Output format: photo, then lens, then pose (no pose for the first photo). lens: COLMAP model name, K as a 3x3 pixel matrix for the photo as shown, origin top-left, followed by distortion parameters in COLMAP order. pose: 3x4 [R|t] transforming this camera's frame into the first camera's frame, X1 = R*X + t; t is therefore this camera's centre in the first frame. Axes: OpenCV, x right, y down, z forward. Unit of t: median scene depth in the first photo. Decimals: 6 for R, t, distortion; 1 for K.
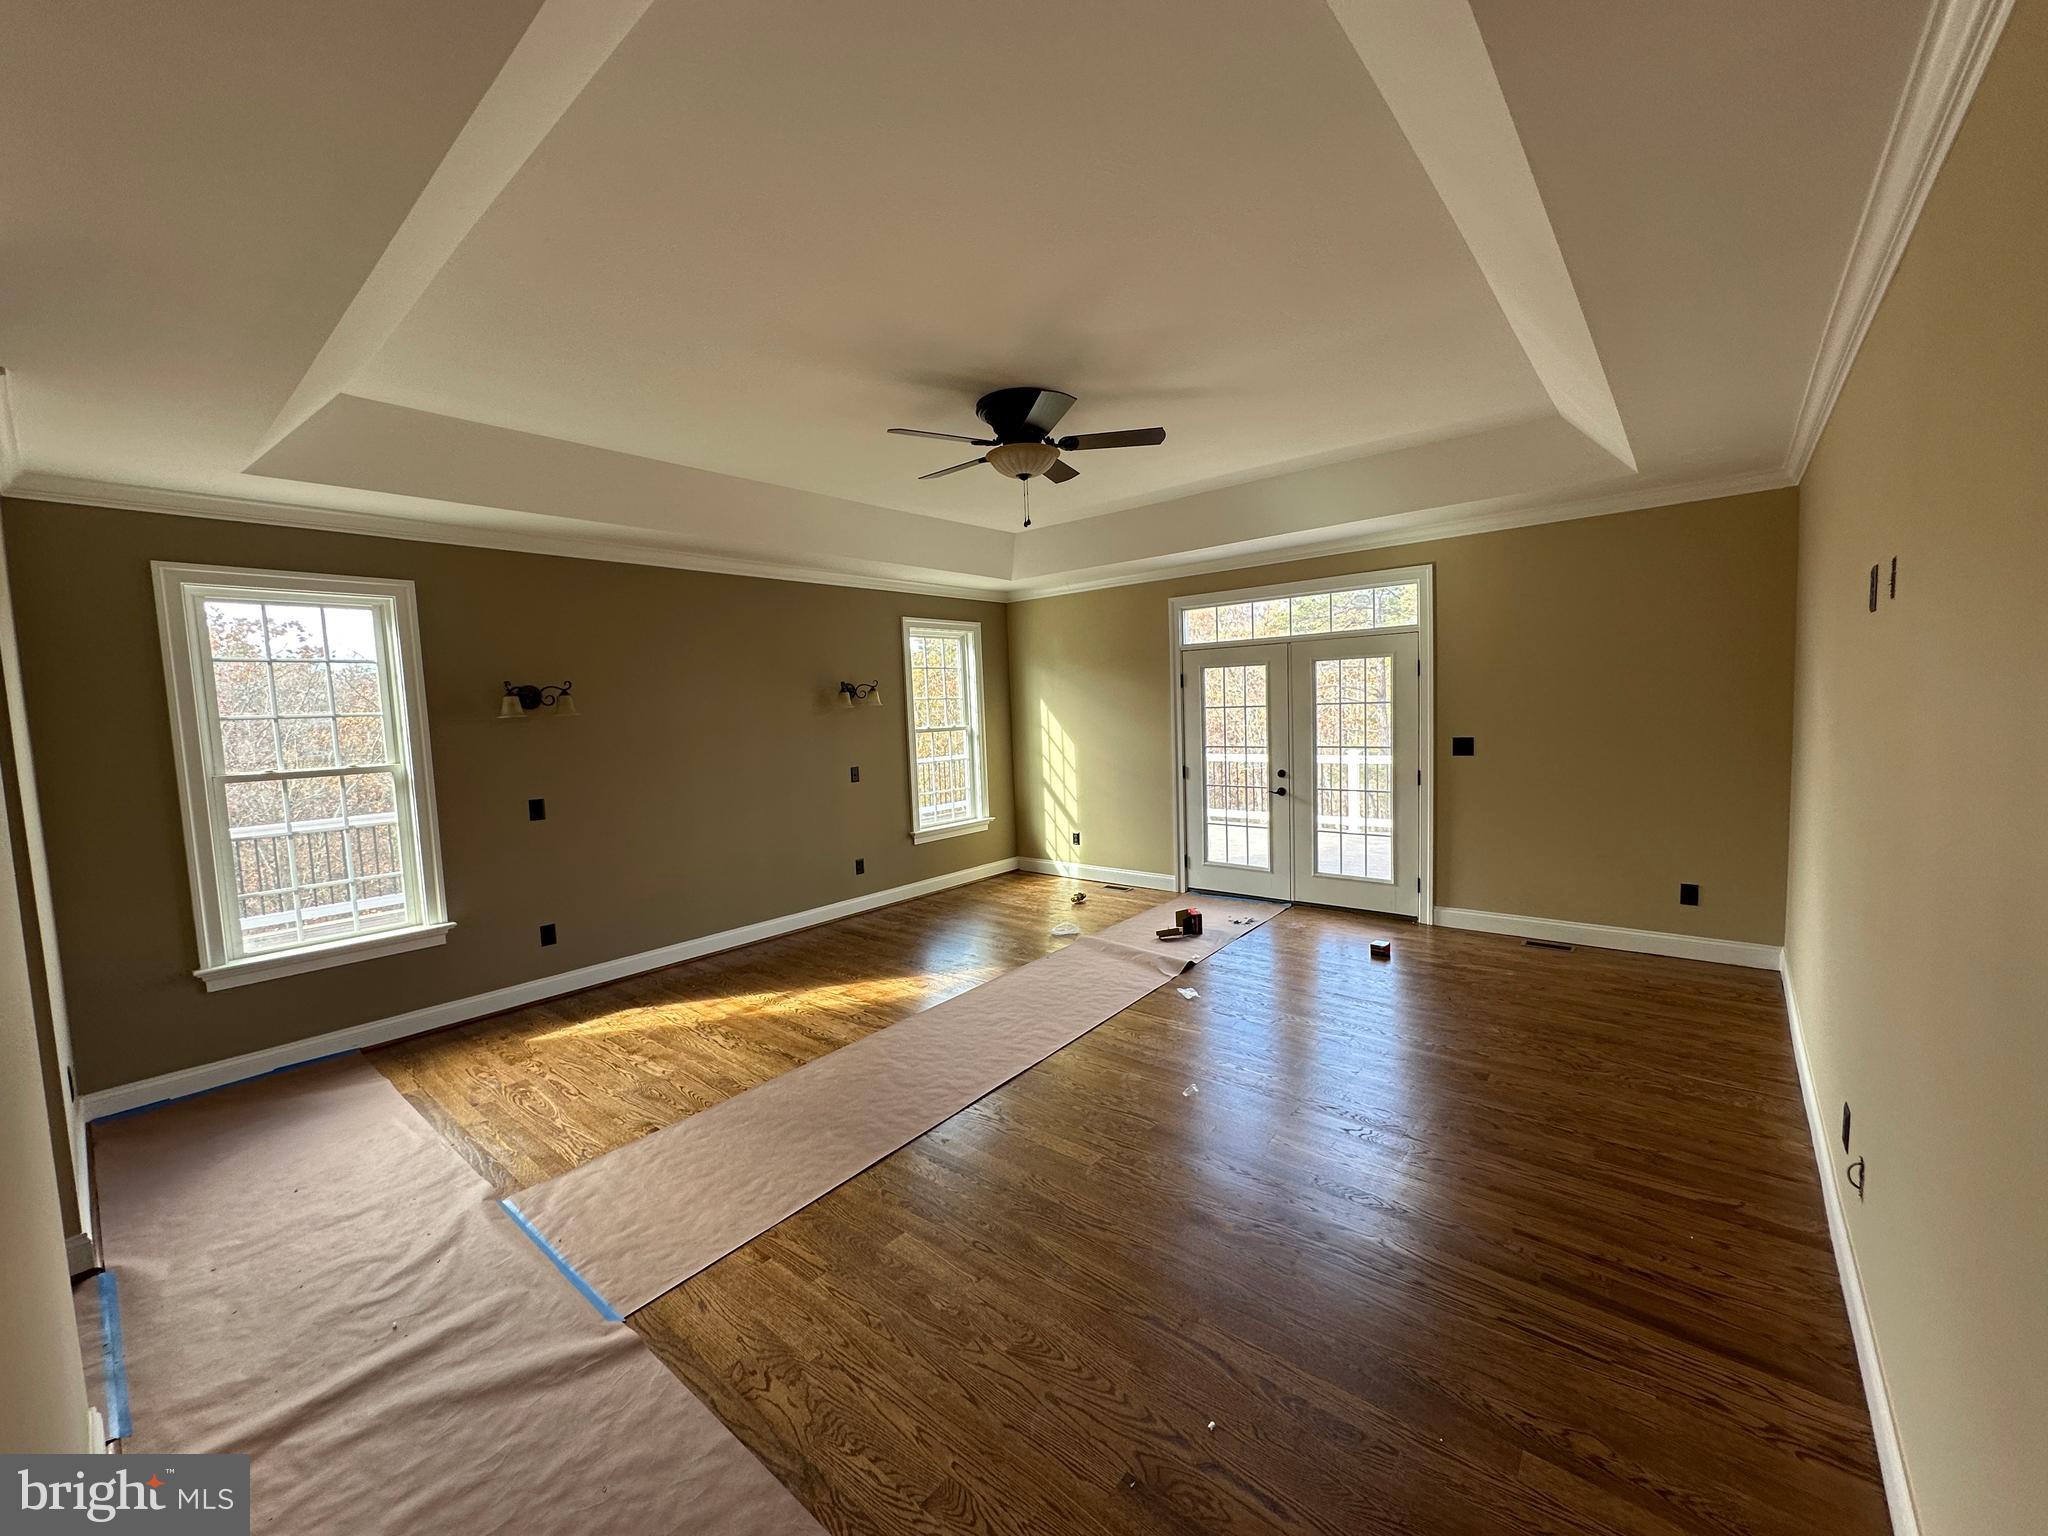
lens RADIAL K [[818.1, 0, 1030.2], [0, 818.1, 774.8], [0, 0, 1]] dist [0.002094, 0.000518]
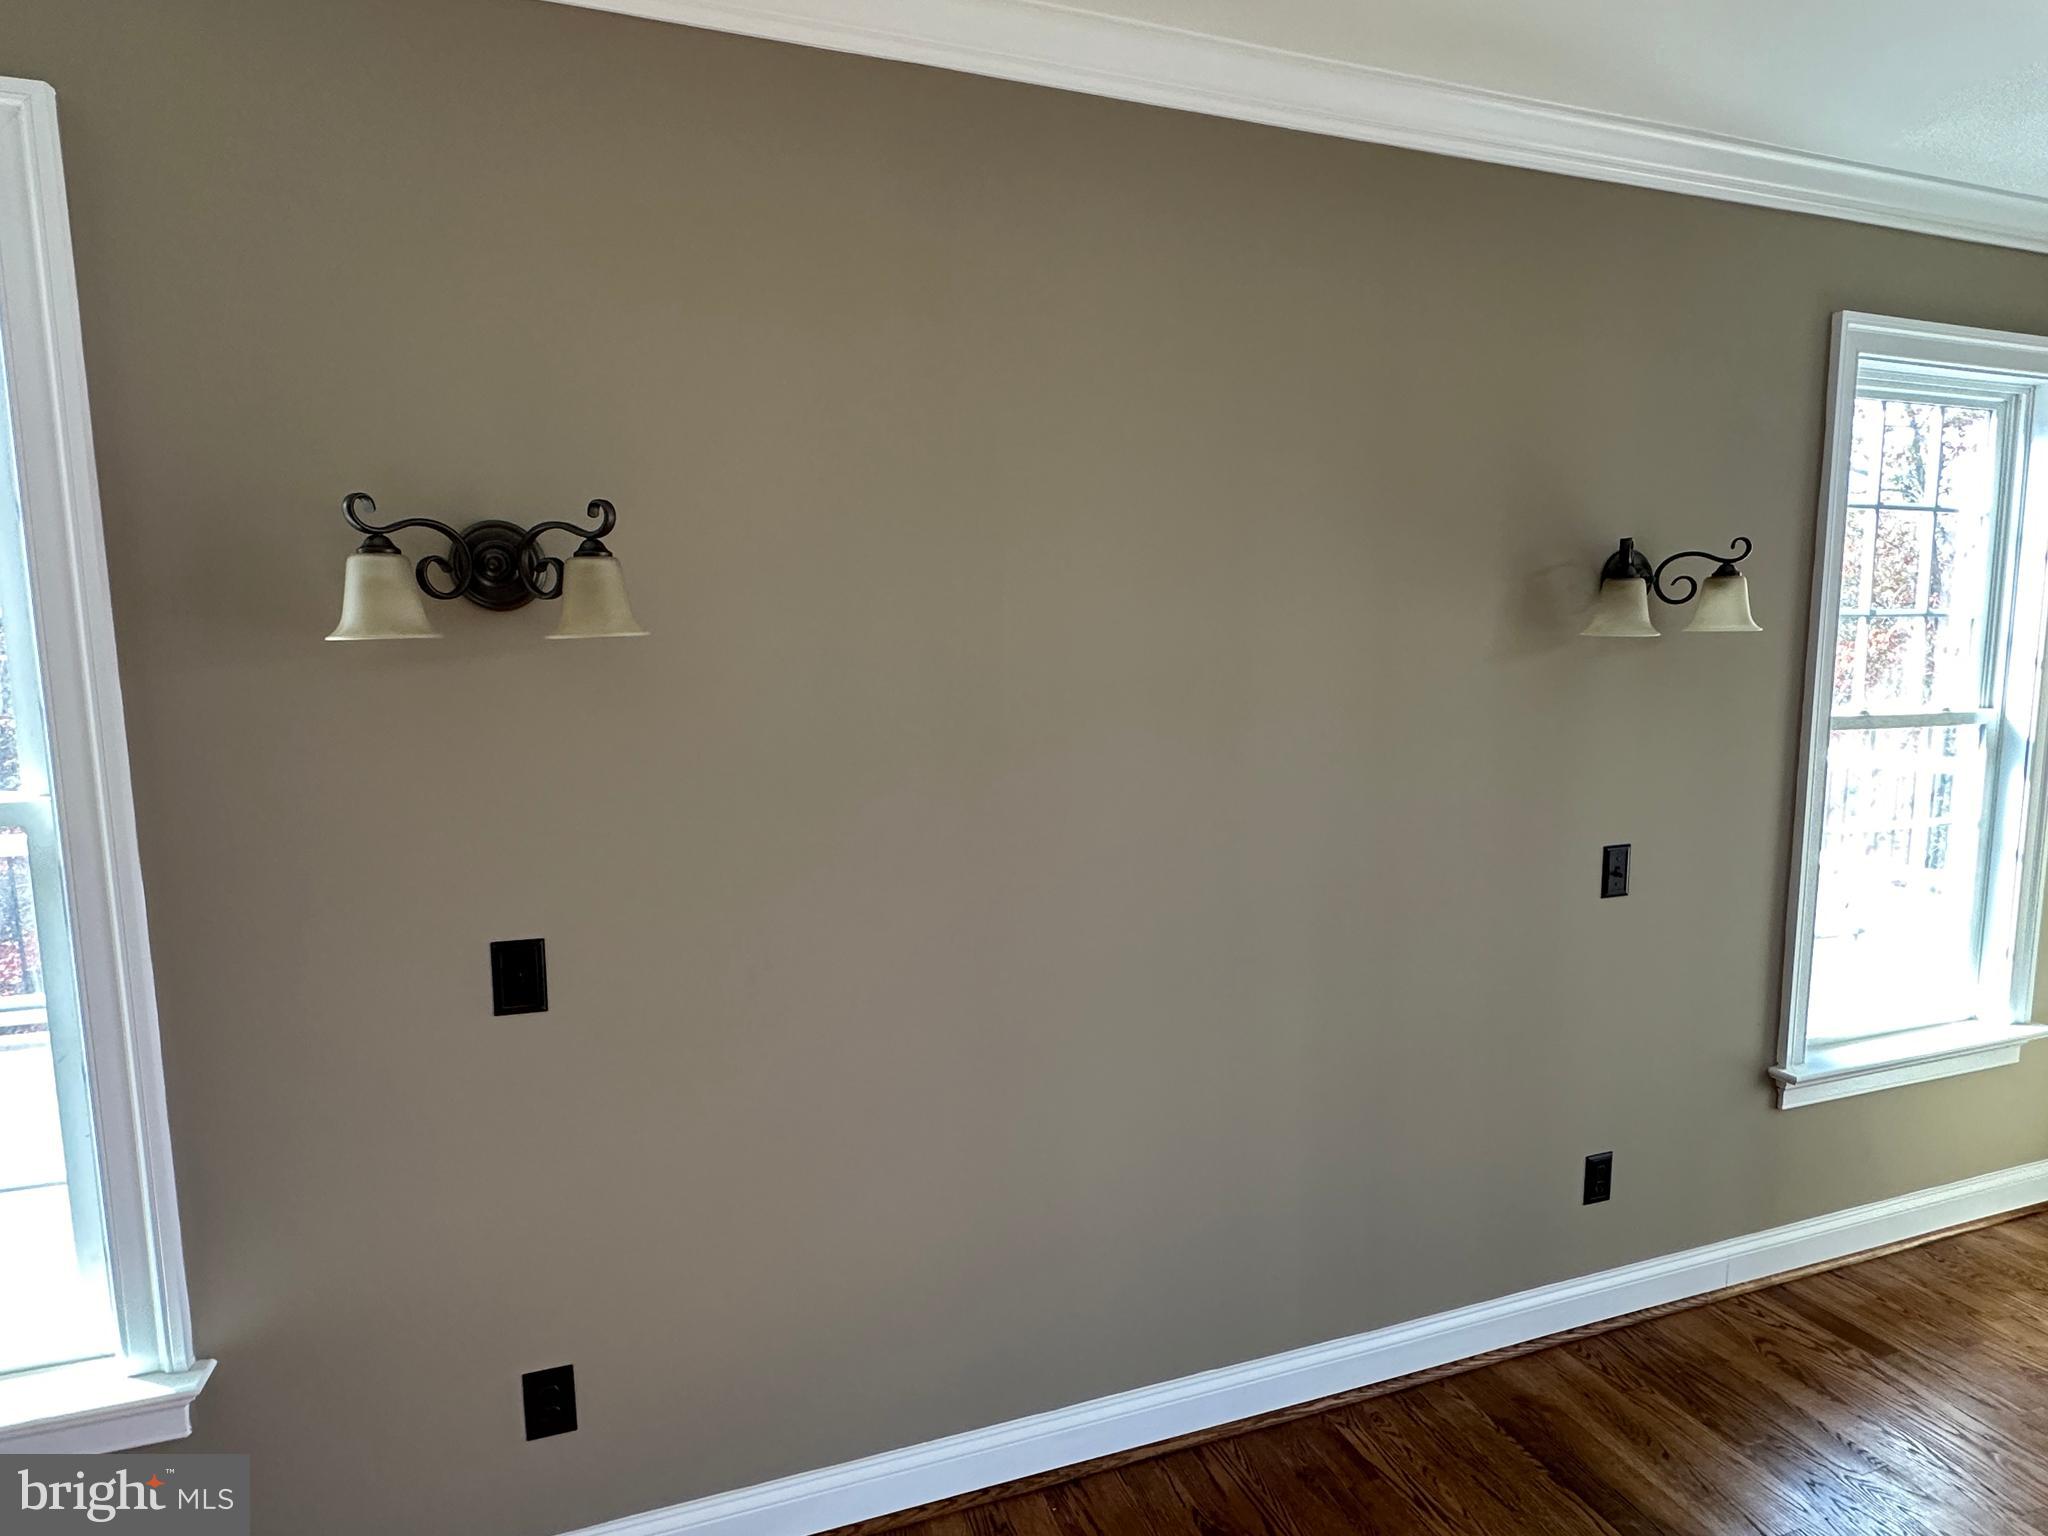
lens RADIAL K [[1139.4, 0, 1024.0], [0, 1139.4, 768.0], [0, 0, 1]] dist [-0.002598, -0.000704]
pose [[0.863394, 0.097334, -0.495052, -0.206829], [-0.072468, 0.994965, 0.069236, -0.049928], [0.499298, -0.023903, 0.866100, 0.571656]]
